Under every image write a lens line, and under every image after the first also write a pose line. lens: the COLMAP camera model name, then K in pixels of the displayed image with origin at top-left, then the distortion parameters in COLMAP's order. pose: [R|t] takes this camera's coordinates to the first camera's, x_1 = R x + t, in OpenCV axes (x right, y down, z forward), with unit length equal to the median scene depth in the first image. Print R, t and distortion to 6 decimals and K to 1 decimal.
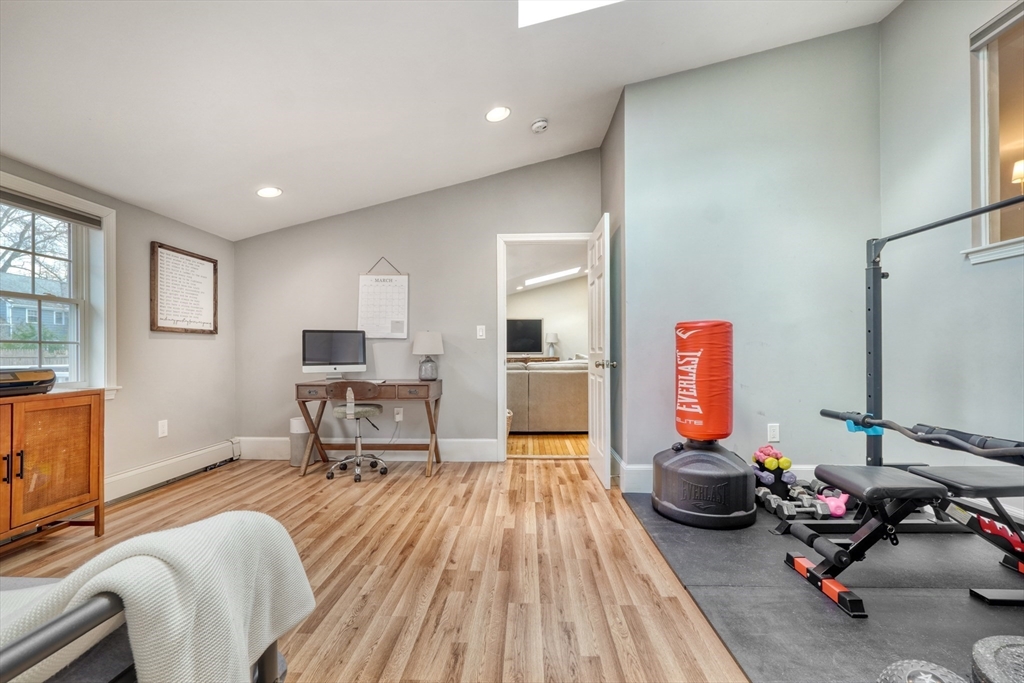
lens RADIAL K [[448.6, 0, 517.0], [0, 448.6, 350.1], [0, 0, 1]] dist [-0.014415, 0.000601]
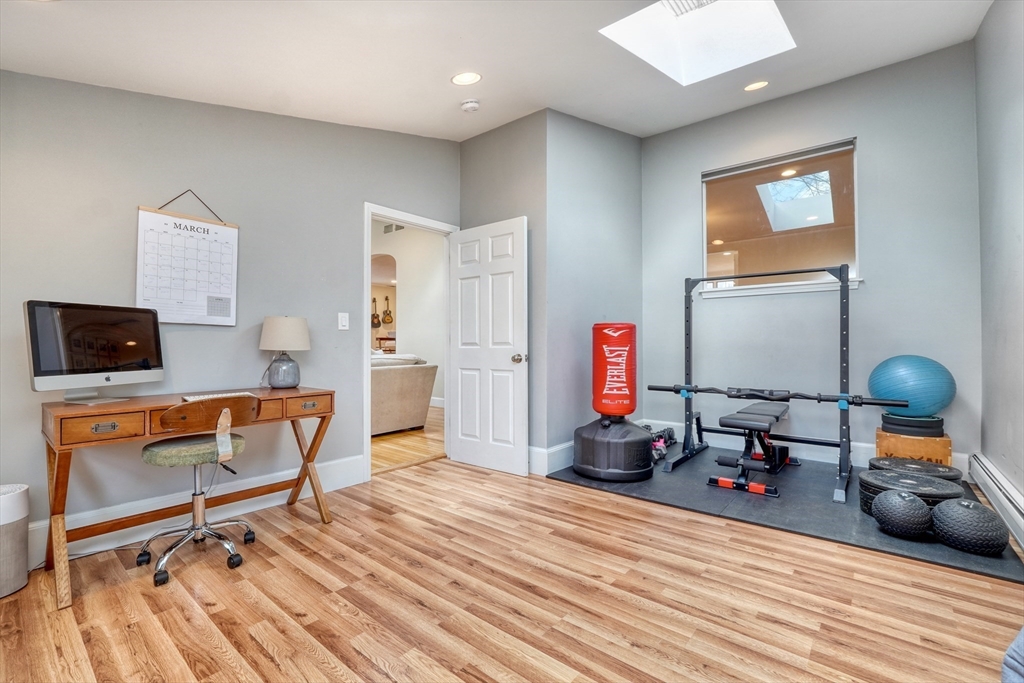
lens RADIAL K [[433.7, 0, 515.2], [0, 433.7, 340.8], [0, 0, 1]] dist [-0.012316, 0.000957]
pose [[0.615877, 0.011016, 0.787765, -0.698338], [-0.004190, 0.999934, -0.010707, 0.000810], [-0.787831, 0.003294, 0.615883, 0.430101]]
